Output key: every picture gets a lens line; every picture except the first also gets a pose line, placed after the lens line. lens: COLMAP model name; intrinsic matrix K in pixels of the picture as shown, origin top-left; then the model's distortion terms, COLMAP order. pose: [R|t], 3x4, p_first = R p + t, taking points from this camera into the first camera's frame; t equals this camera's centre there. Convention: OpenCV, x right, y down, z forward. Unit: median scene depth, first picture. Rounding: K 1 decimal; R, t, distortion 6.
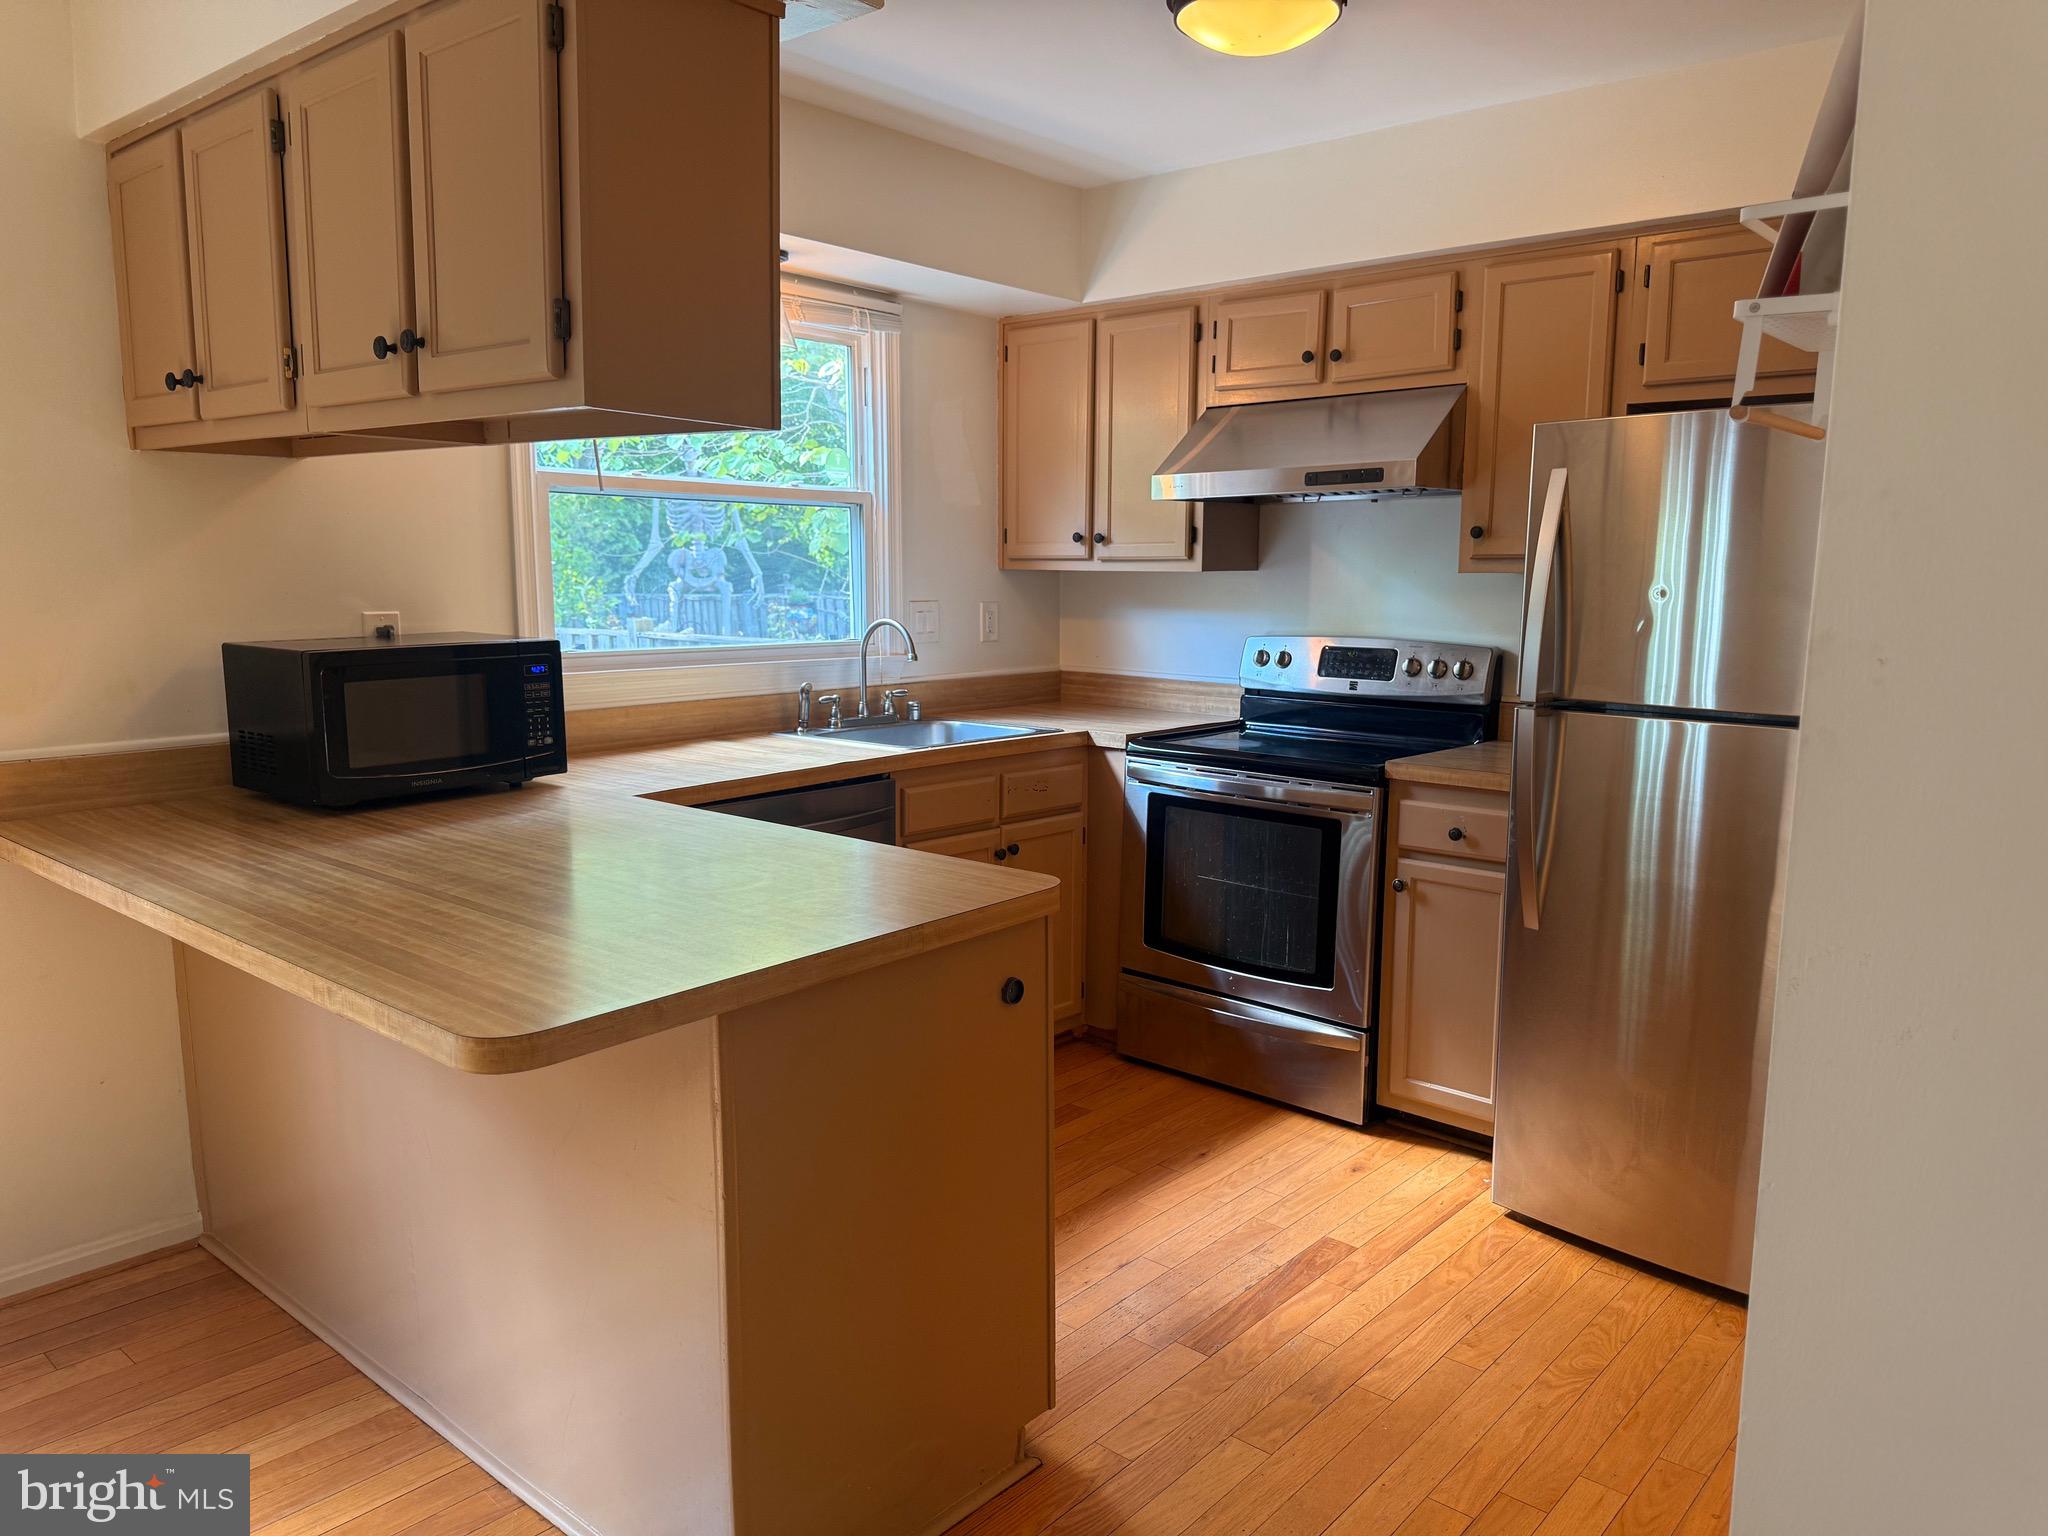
lens RADIAL K [[1443.2, 0, 1021.4], [0, 1443.2, 775.8], [0, 0, 1]] dist [0.042403, -0.050875]
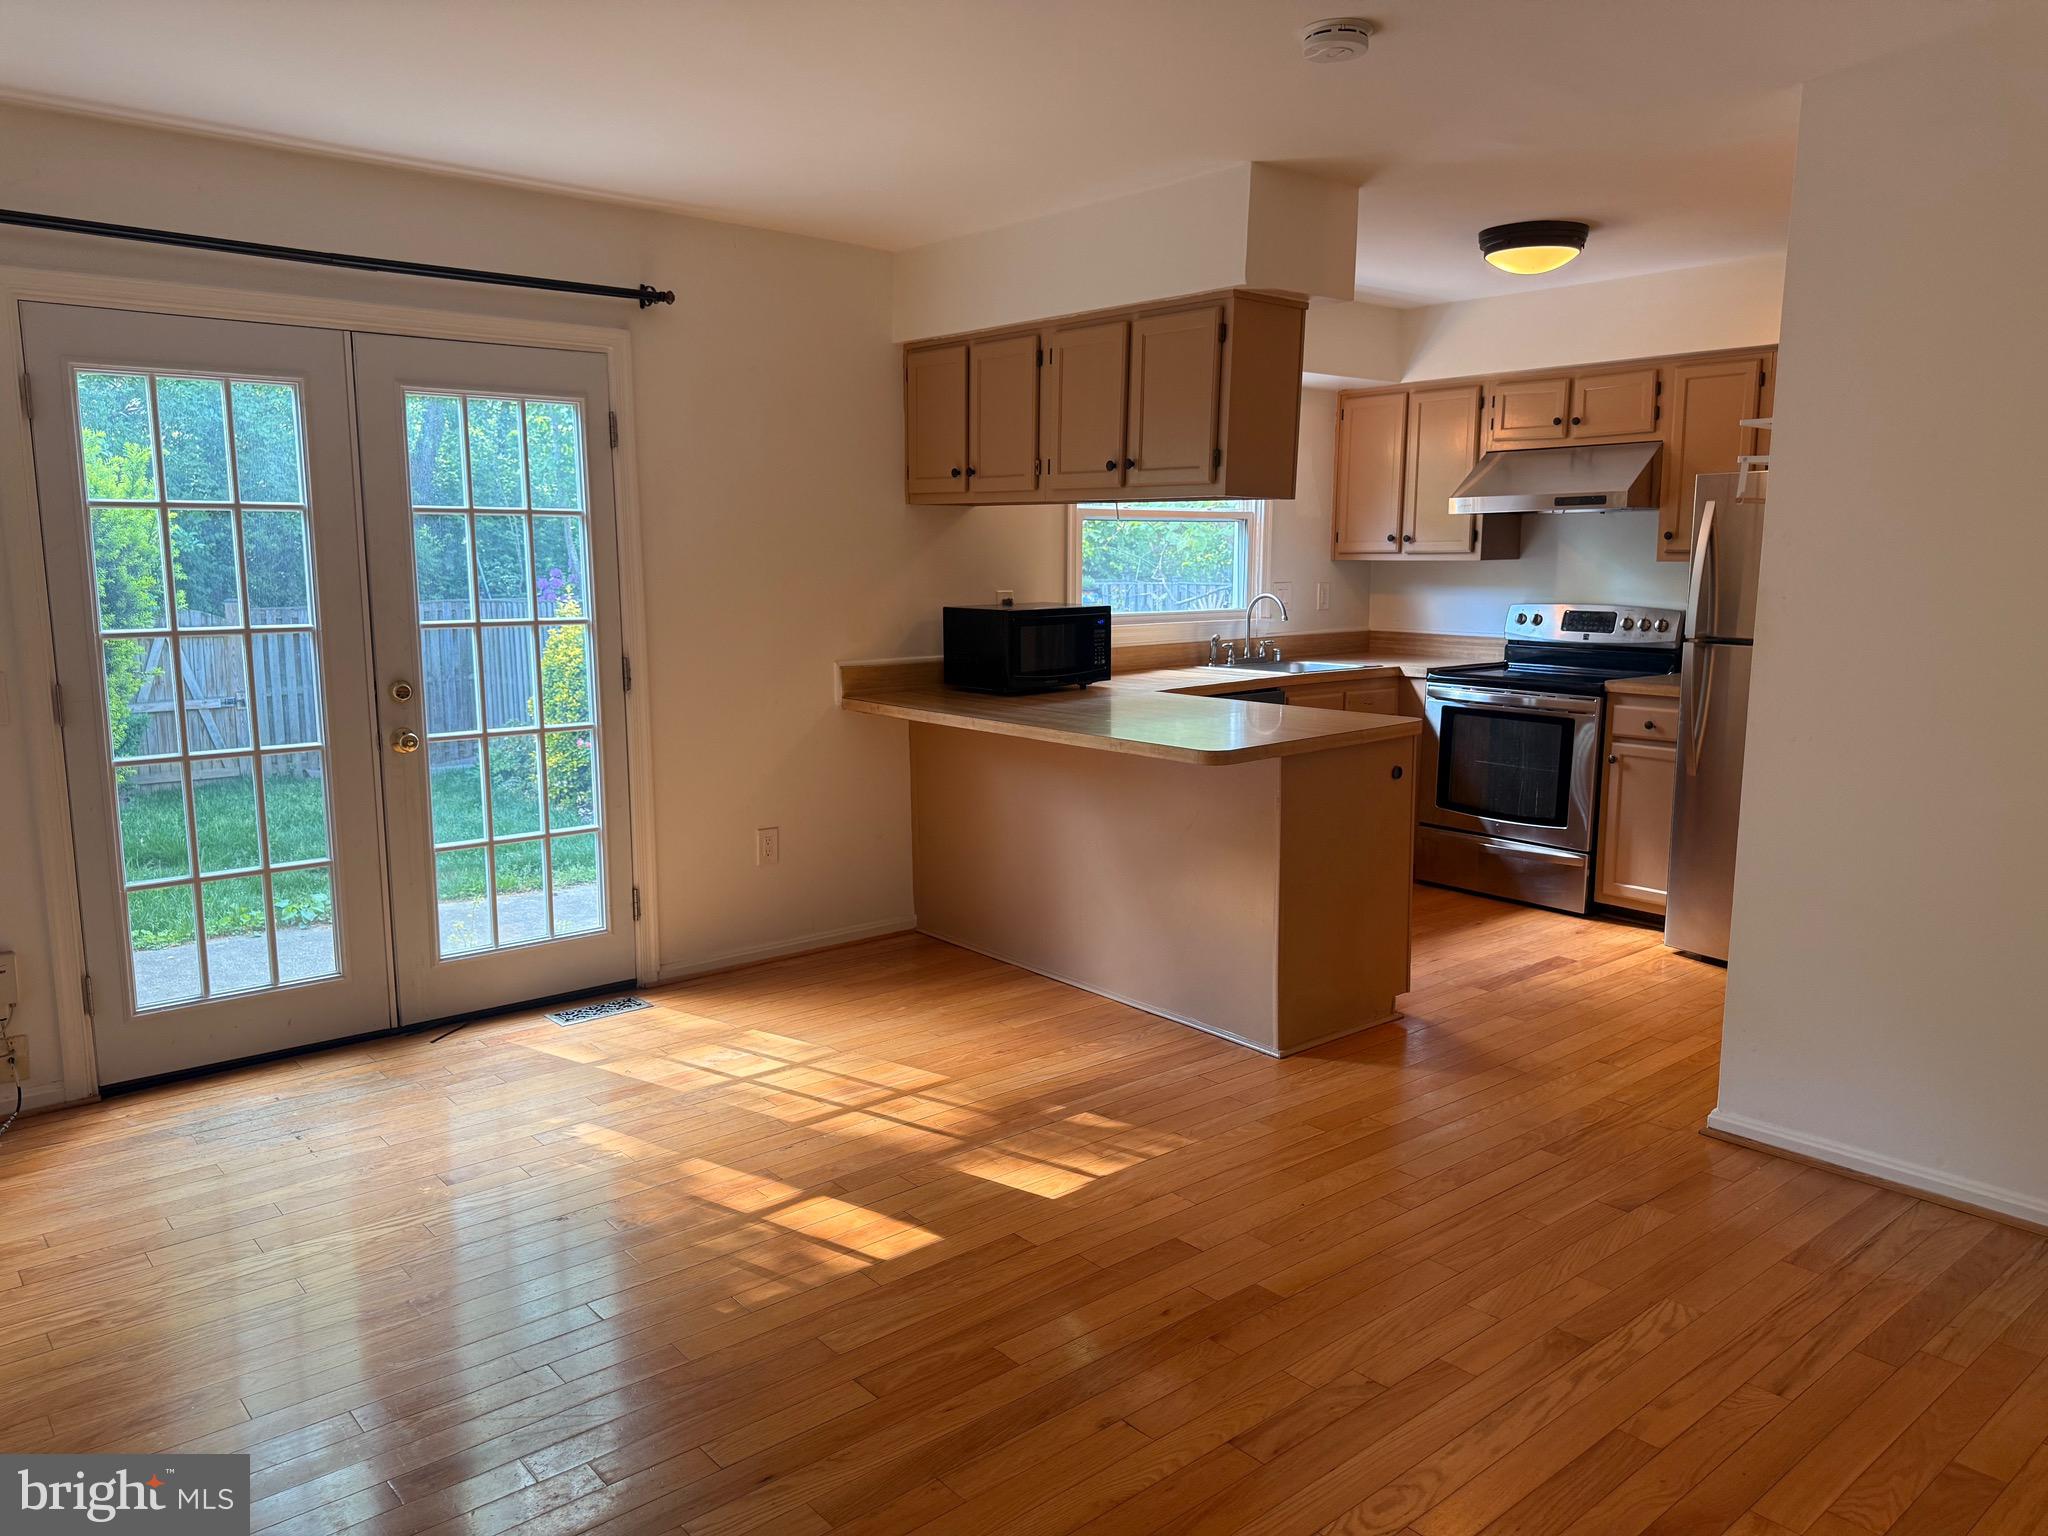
lens RADIAL K [[1443.2, 0, 1000.6], [0, 1443.2, 771.5], [0, 0, 1]] dist [0.042403, -0.050875]
pose [[0.986039, 0.015756, -0.165767, -0.125524], [-0.014638, 0.999861, 0.007967, 0.080717], [0.165870, -0.005429, 0.986133, -0.630417]]
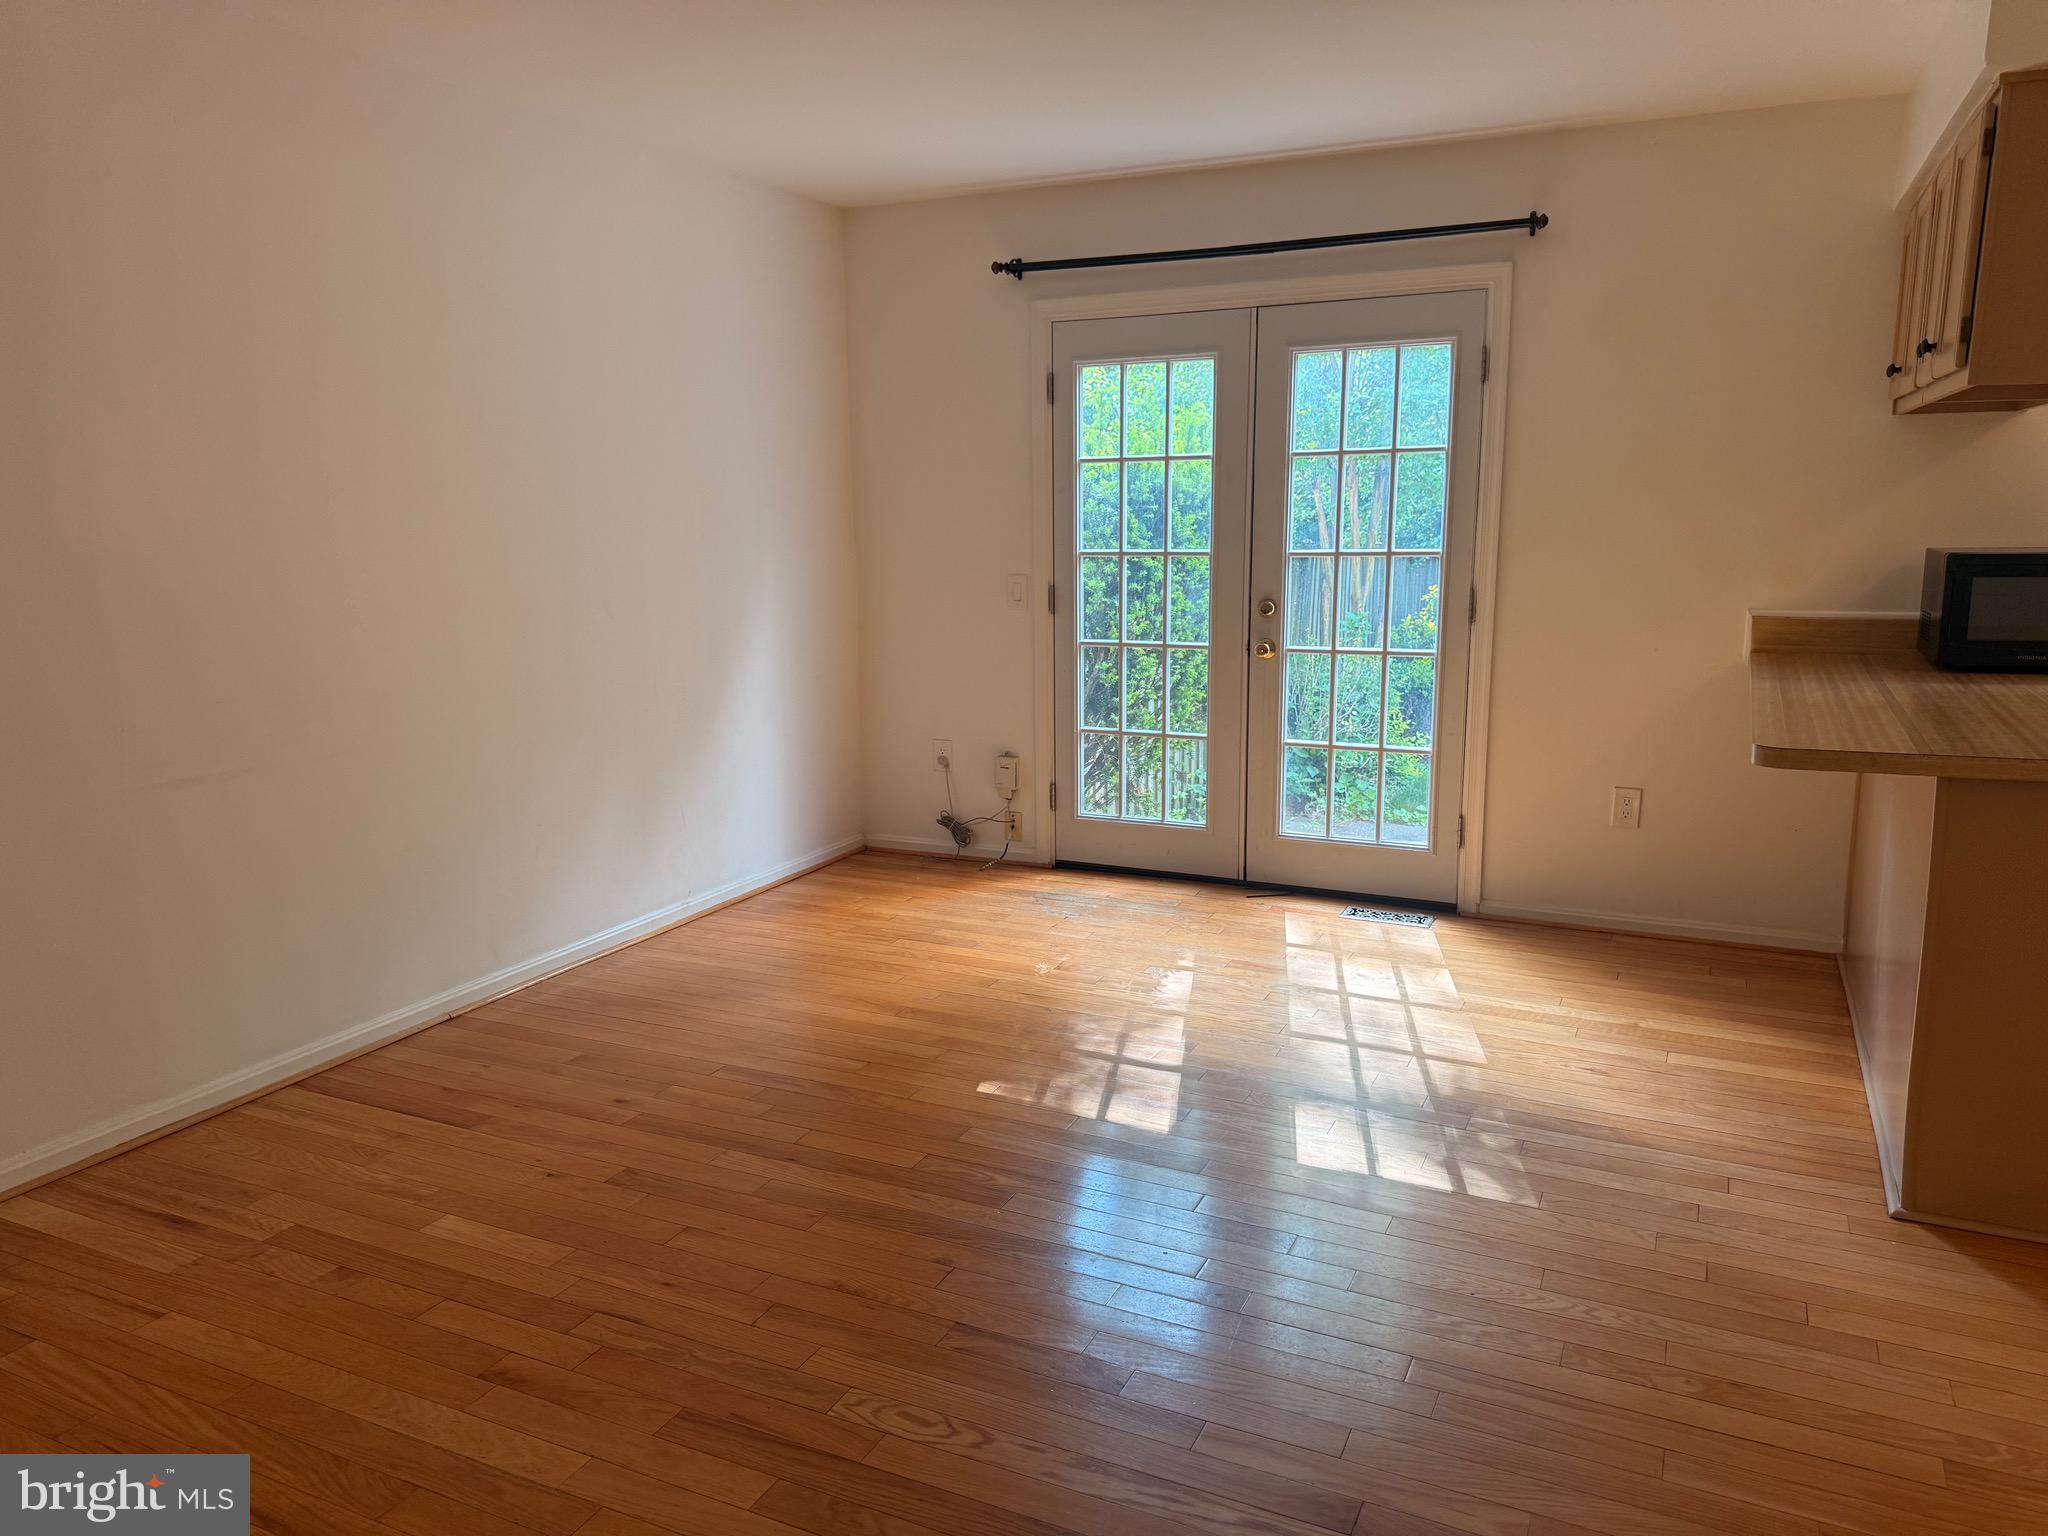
lens RADIAL K [[1443.2, 0, 1013.1], [0, 1443.2, 756.3], [0, 0, 1]] dist [0.042403, -0.050875]
pose [[0.236241, 0.154886, -0.959271, 0.488901], [-0.123036, 0.984037, 0.128584, 0.027840], [0.963874, 0.087648, 0.251526, -0.155125]]
